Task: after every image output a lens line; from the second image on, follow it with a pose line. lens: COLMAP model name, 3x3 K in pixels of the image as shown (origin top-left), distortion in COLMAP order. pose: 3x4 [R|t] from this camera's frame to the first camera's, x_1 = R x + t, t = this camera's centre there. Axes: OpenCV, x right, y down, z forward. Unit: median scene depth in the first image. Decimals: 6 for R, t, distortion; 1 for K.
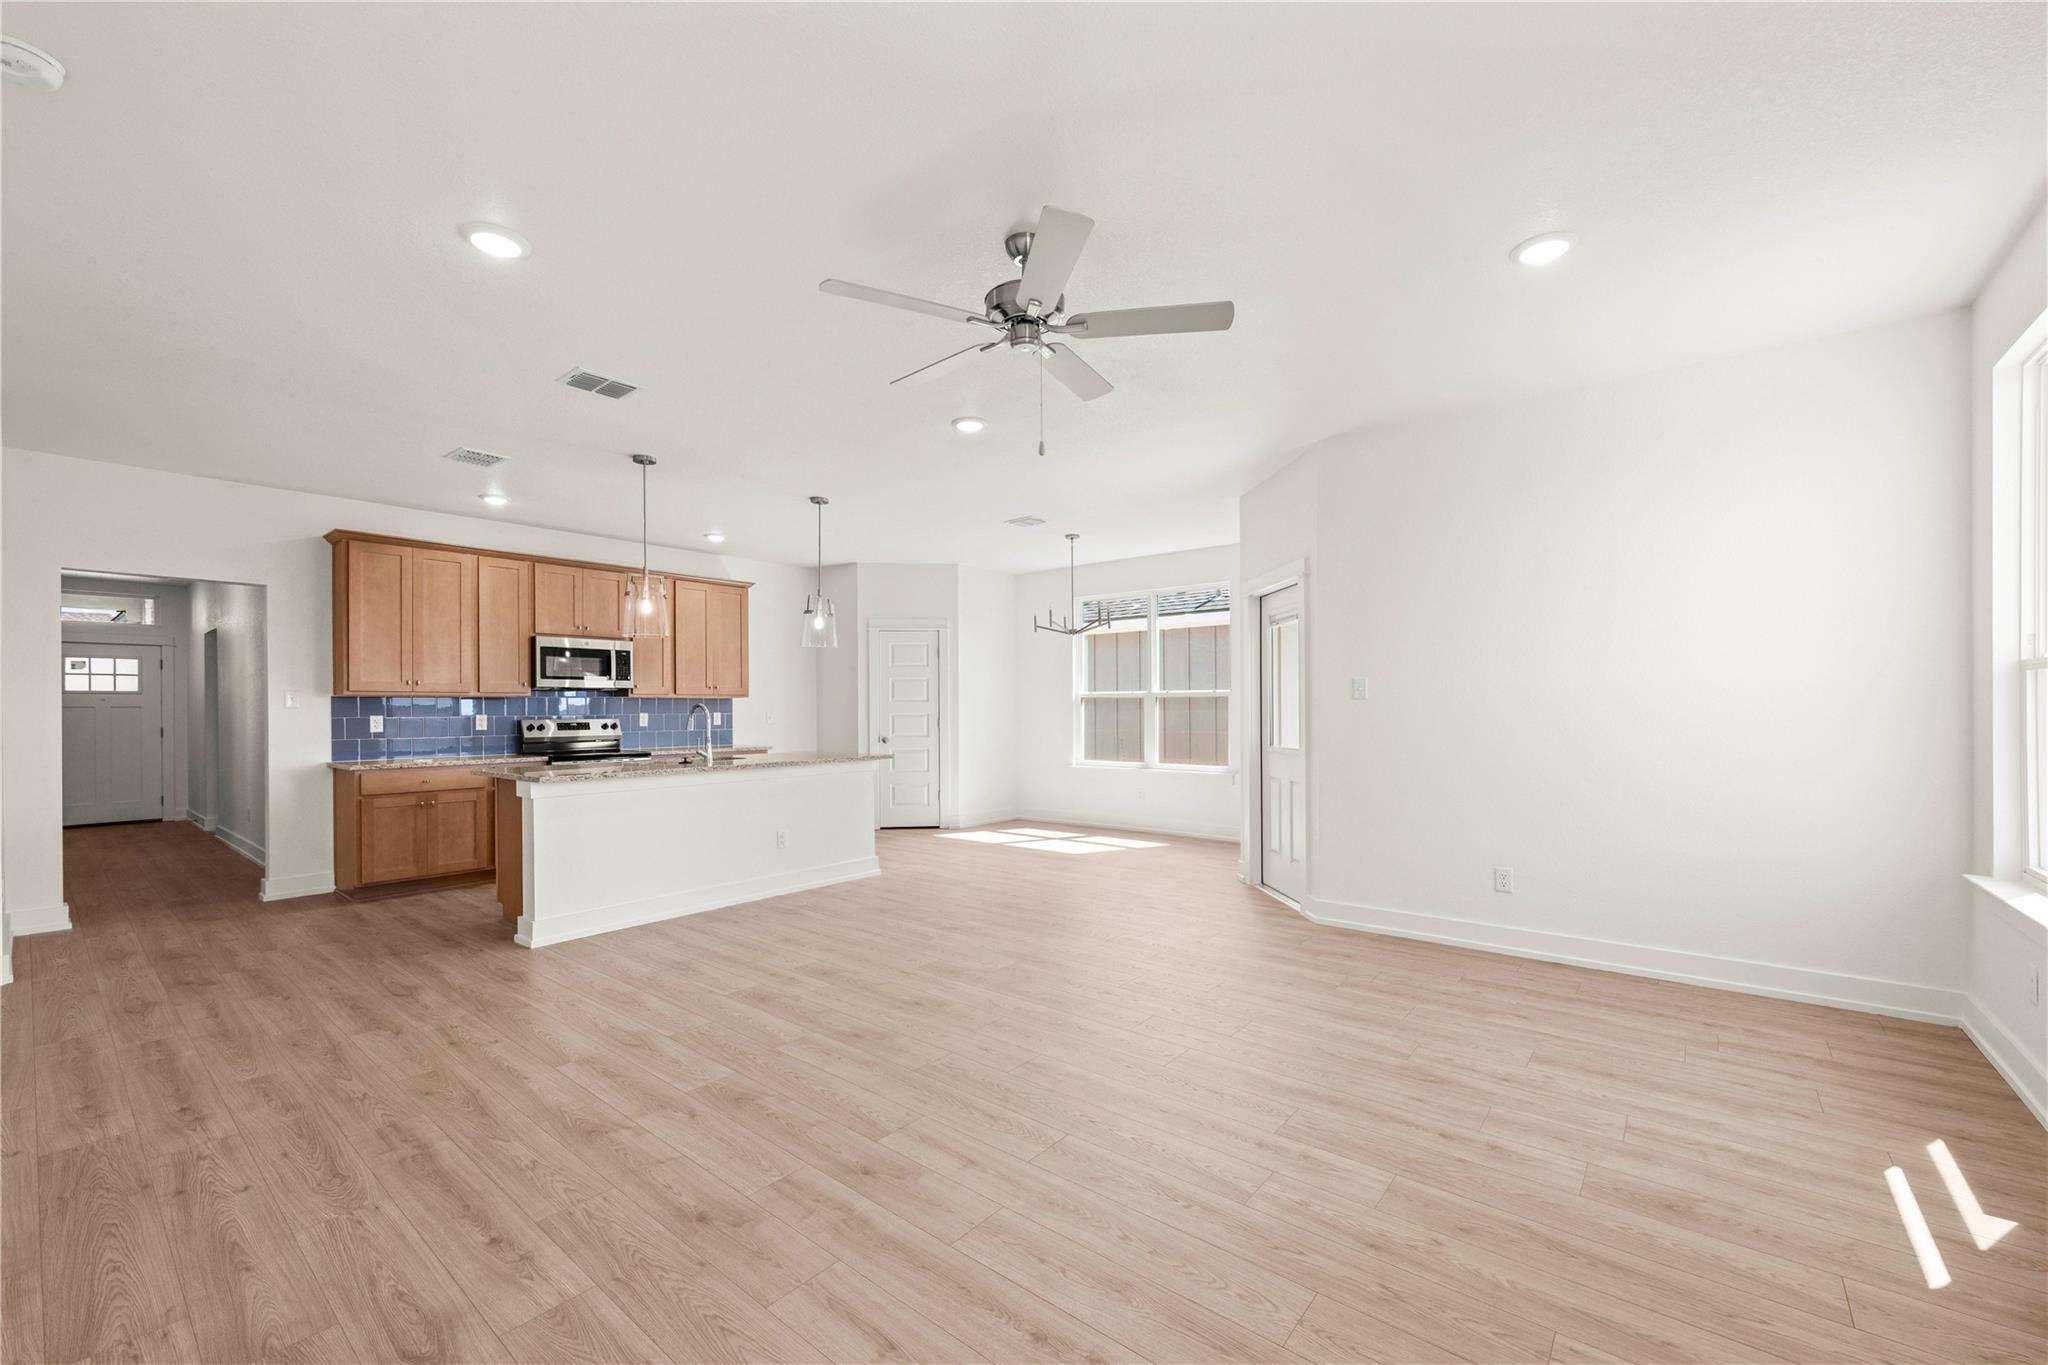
lens RADIAL K [[817.0, 0, 1033.7], [0, 817.0, 708.5], [0, 0, 1]] dist [0.000215, -0.000569]
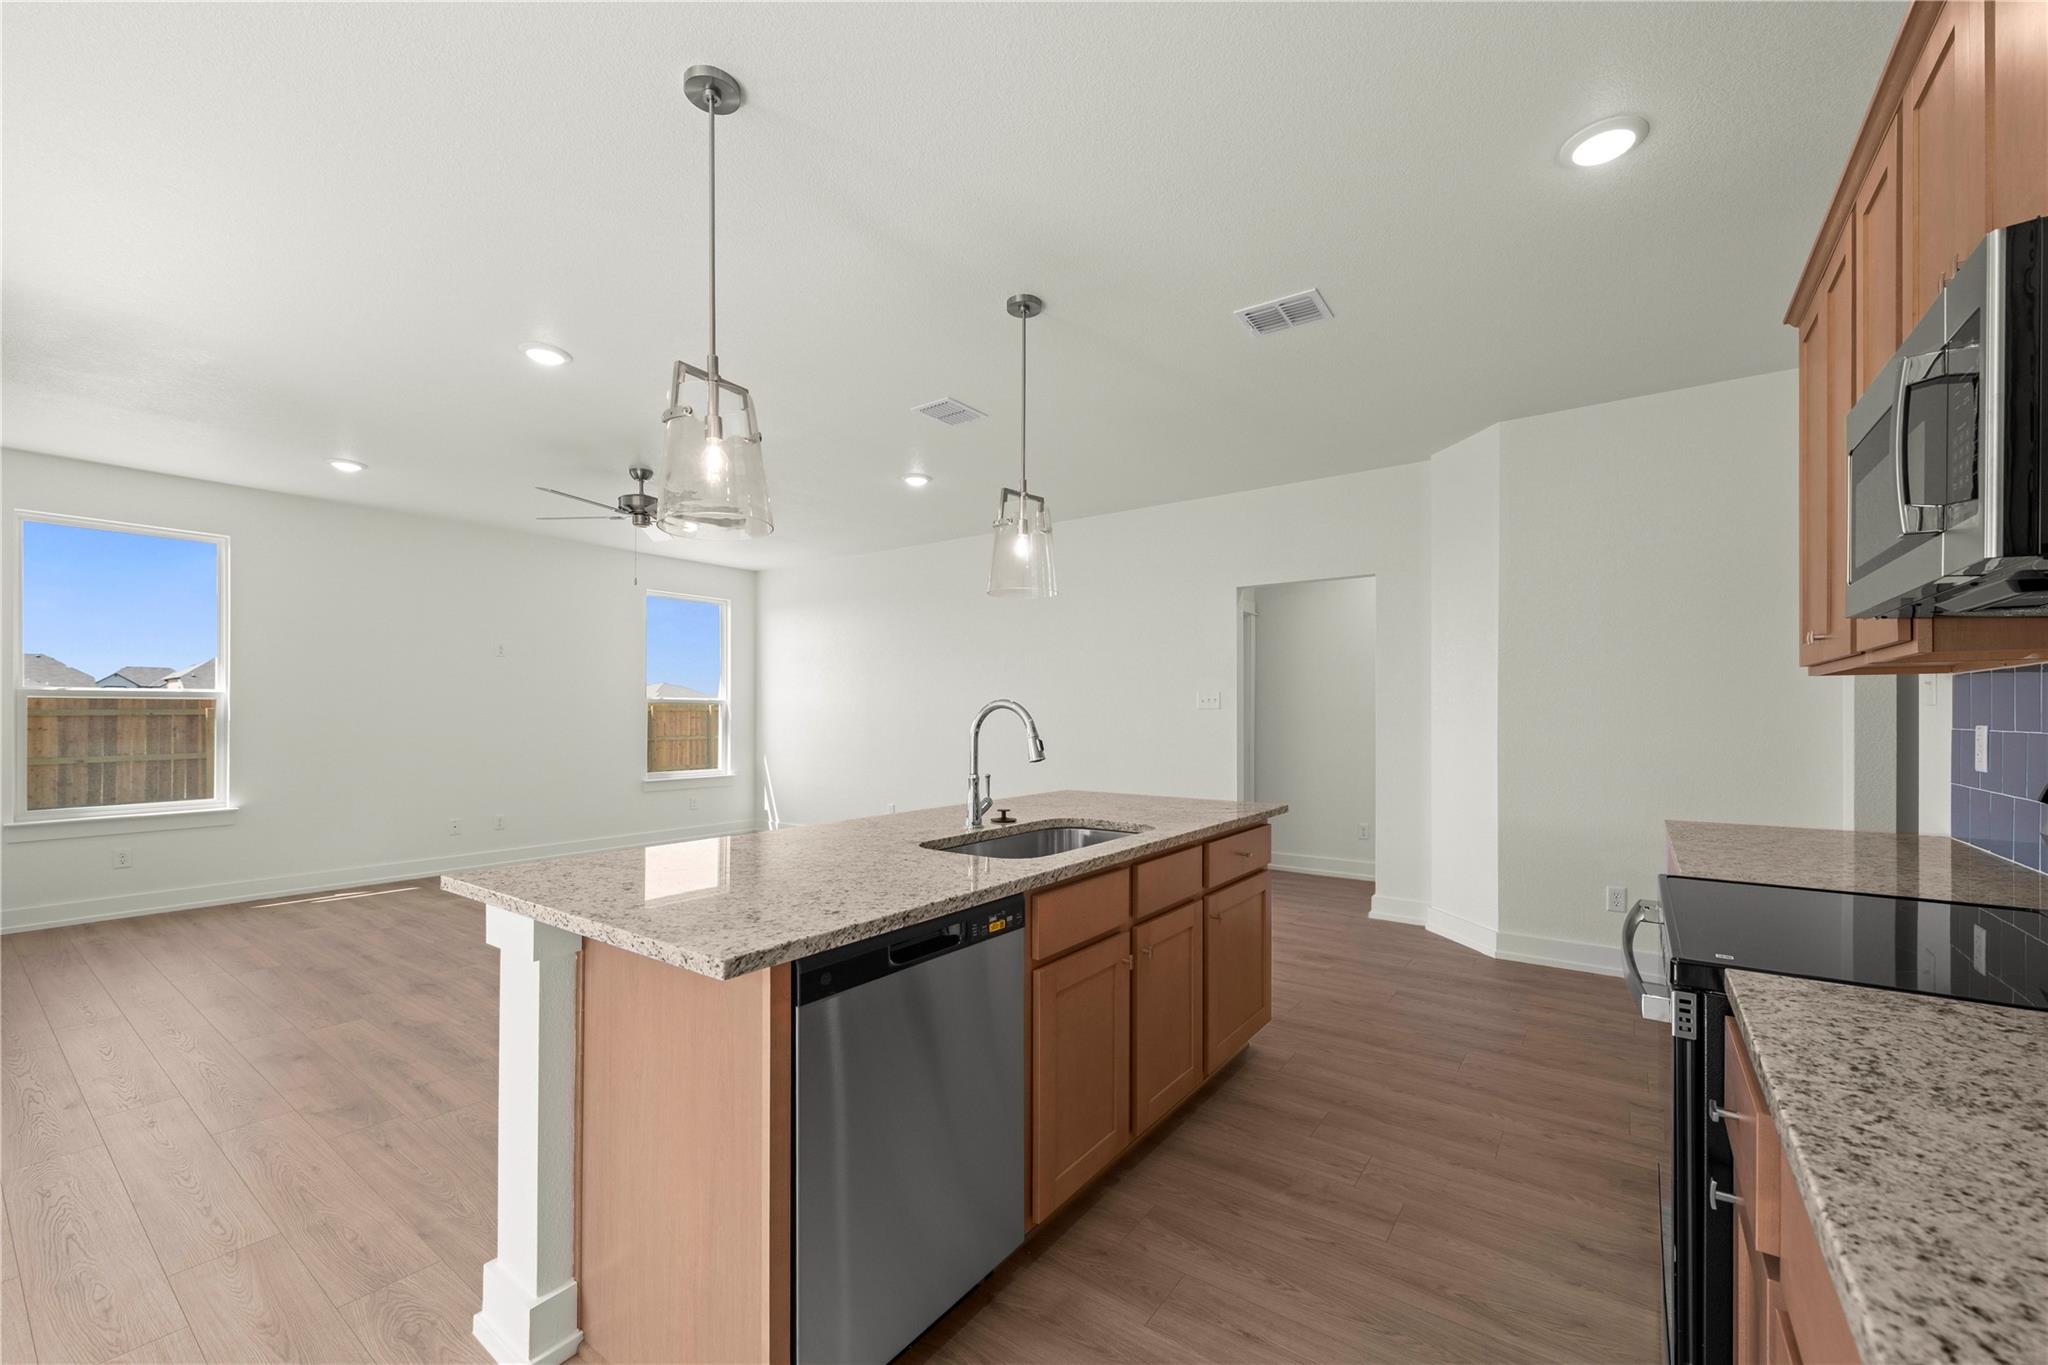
lens RADIAL K [[817.0, 0, 1033.7], [0, 817.0, 708.5], [0, 0, 1]] dist [0.000215, -0.000569]
pose [[-0.998715, 0.005968, -0.050334, -0.363175], [0.006242, 0.999966, -0.005300, 0.001058], [0.050300, -0.005607, -0.998718, 1.297015]]
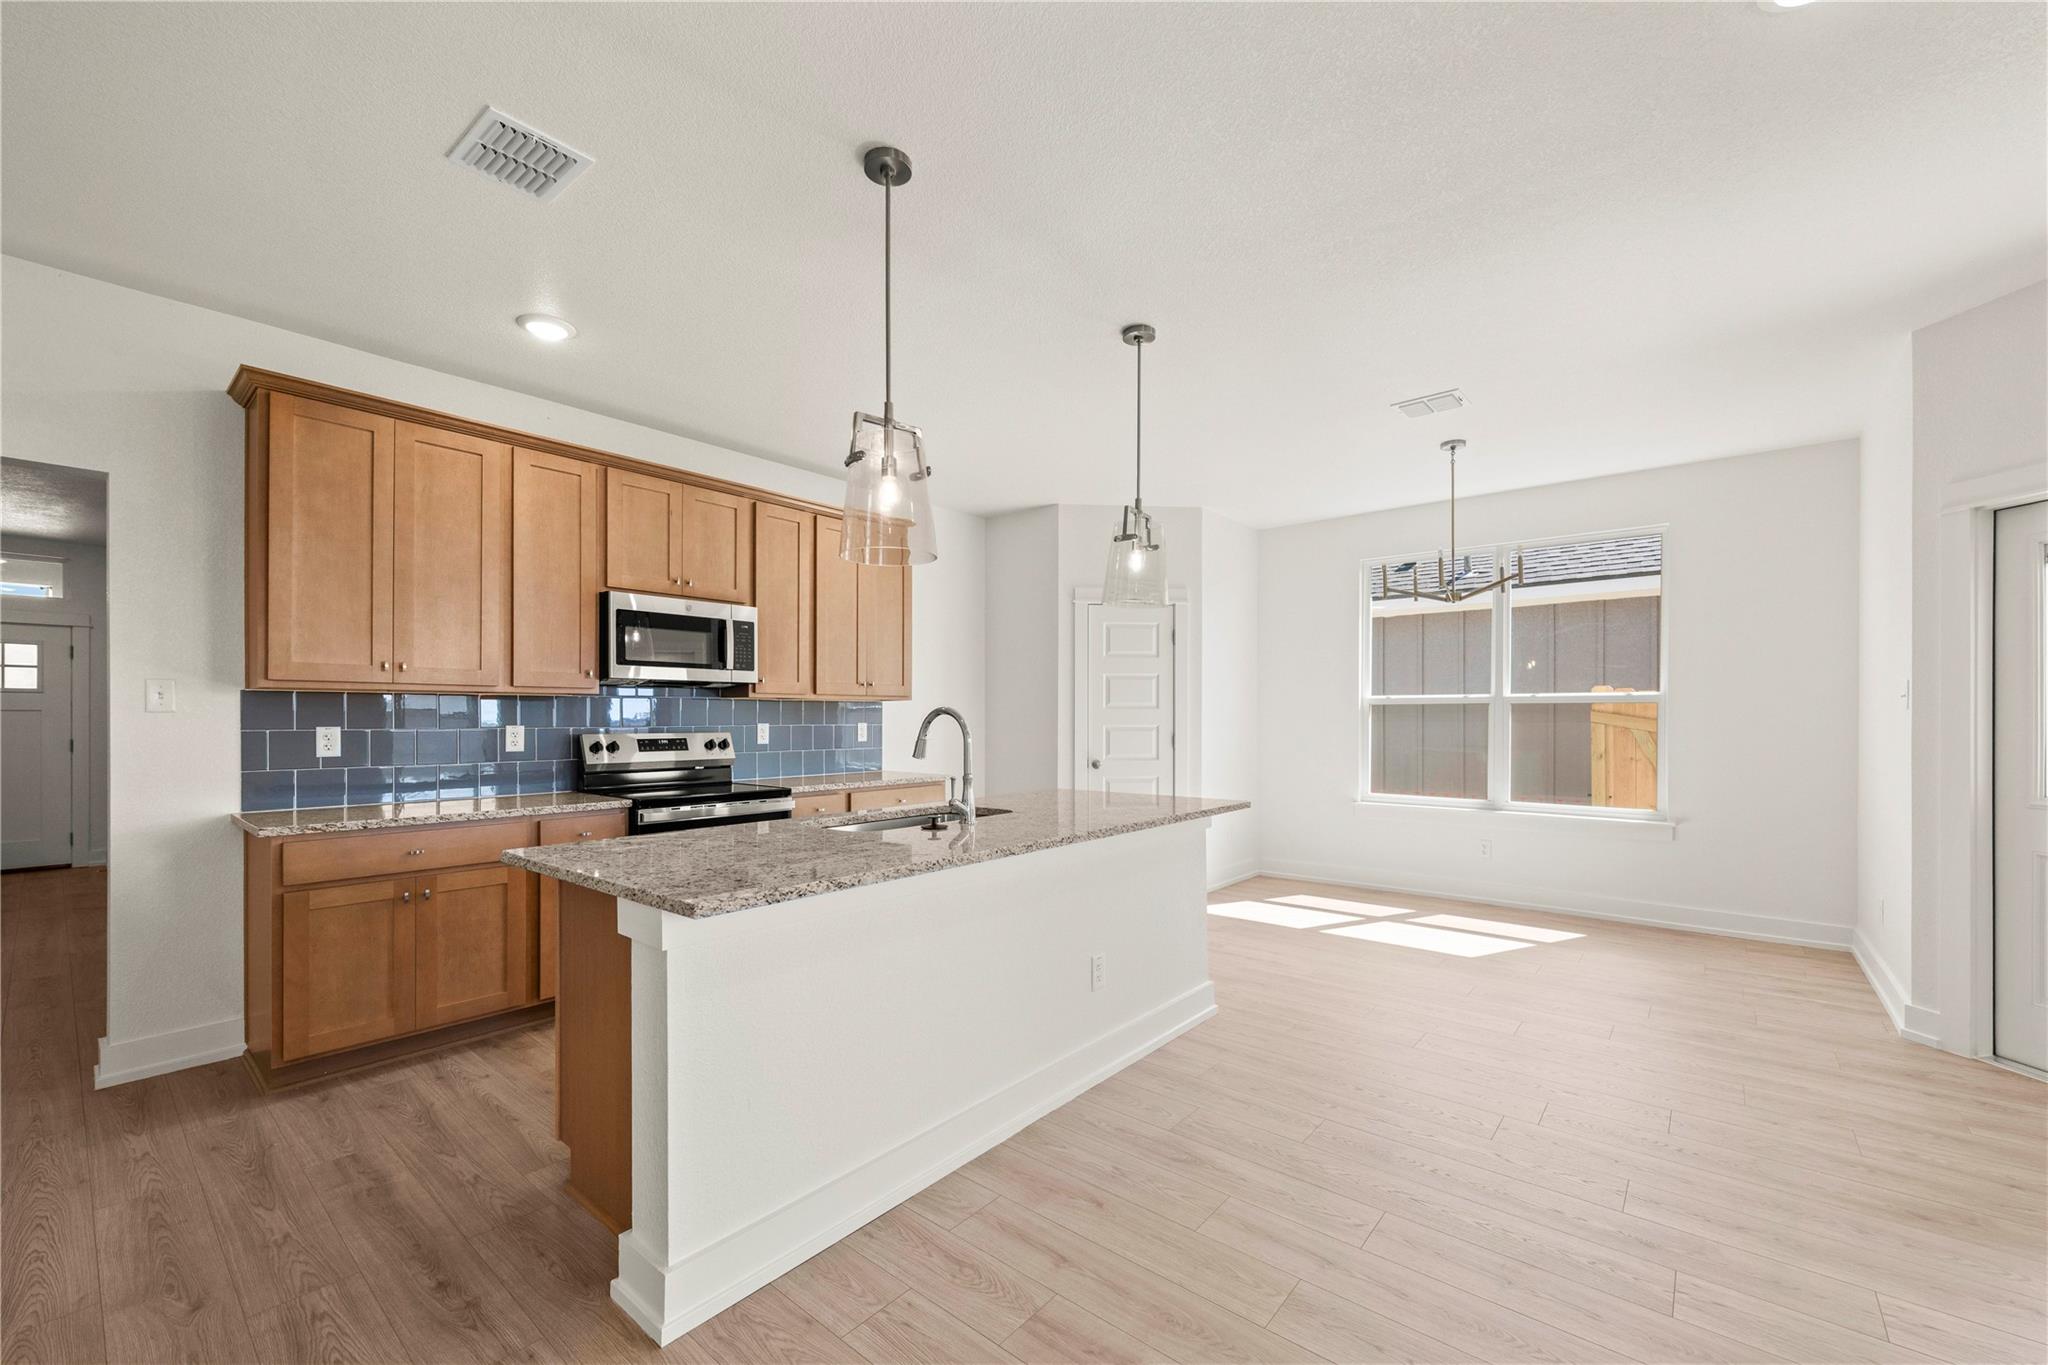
lens RADIAL K [[819.7, 0, 1040.0], [0, 819.7, 717.3], [0, 0, 1]] dist [0.000408, -0.000058]
pose [[0.999923, 0.005379, -0.011198, -0.309488], [-0.005394, 0.999985, -0.001378, 0.000481], [0.011191, 0.001438, 0.999936, 0.439765]]
